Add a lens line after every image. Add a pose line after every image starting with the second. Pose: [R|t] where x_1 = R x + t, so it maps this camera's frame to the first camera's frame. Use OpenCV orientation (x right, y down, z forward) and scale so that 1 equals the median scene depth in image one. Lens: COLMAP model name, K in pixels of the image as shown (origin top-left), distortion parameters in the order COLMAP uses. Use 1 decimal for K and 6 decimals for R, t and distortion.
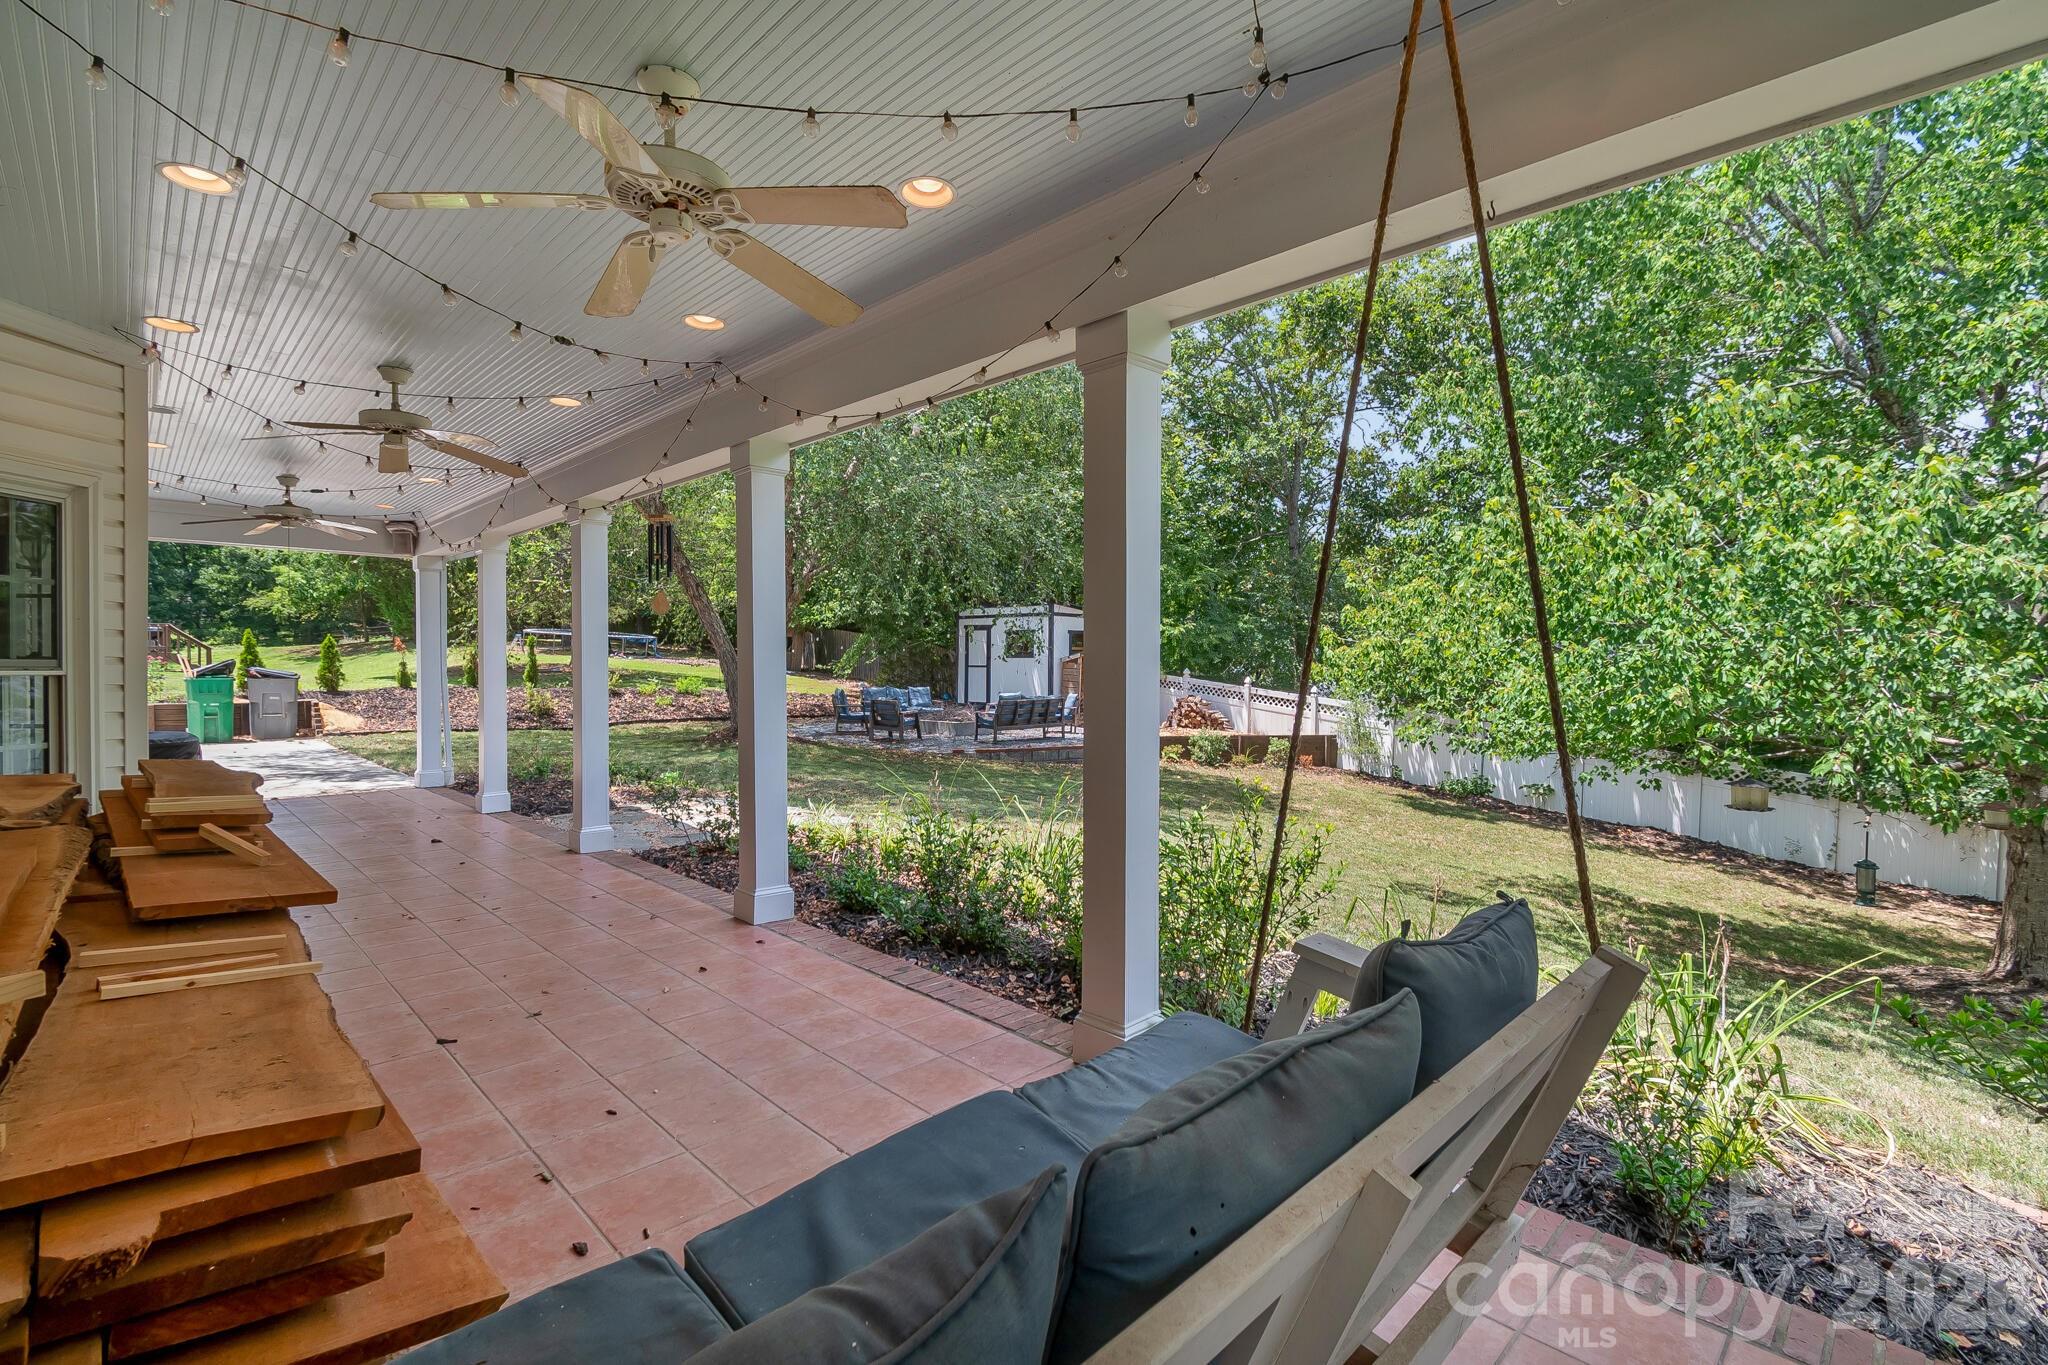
lens RADIAL K [[921.8, 0, 1028.9], [0, 921.8, 668.5], [0, 0, 1]] dist [0.003413, 0.000191]
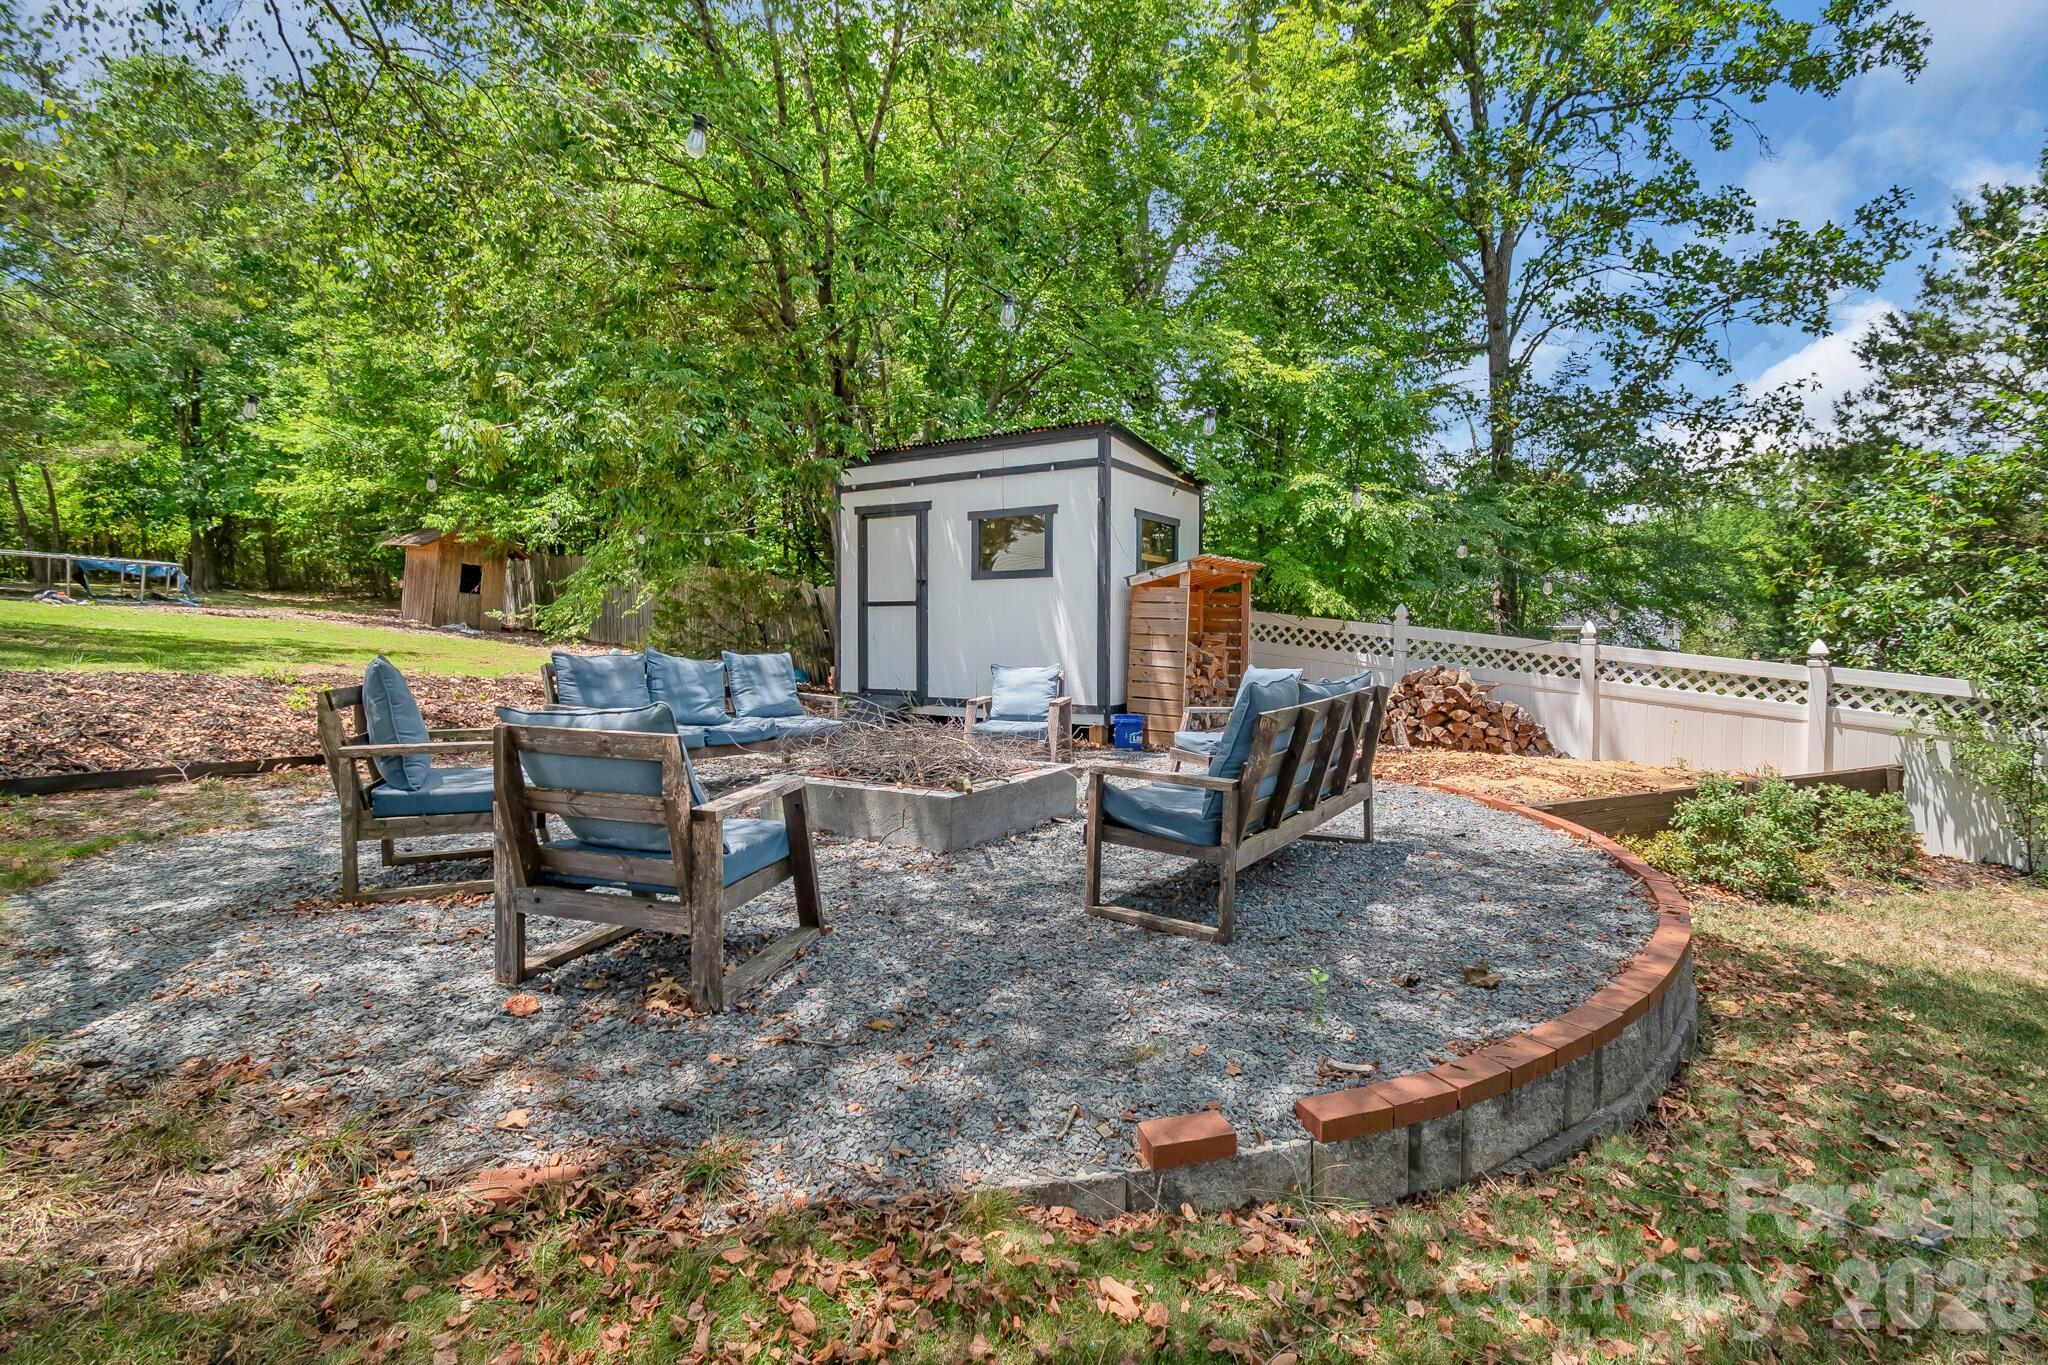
lens RADIAL K [[921.8, 0, 1028.9], [0, 921.8, 668.5], [0, 0, 1]] dist [0.003413, 0.000191]
pose [[0.978682, -0.014441, 0.204874, -0.086648], [0.007872, 0.999430, 0.032840, 0.014676], [-0.205231, -0.030527, 0.978237, 0.621903]]
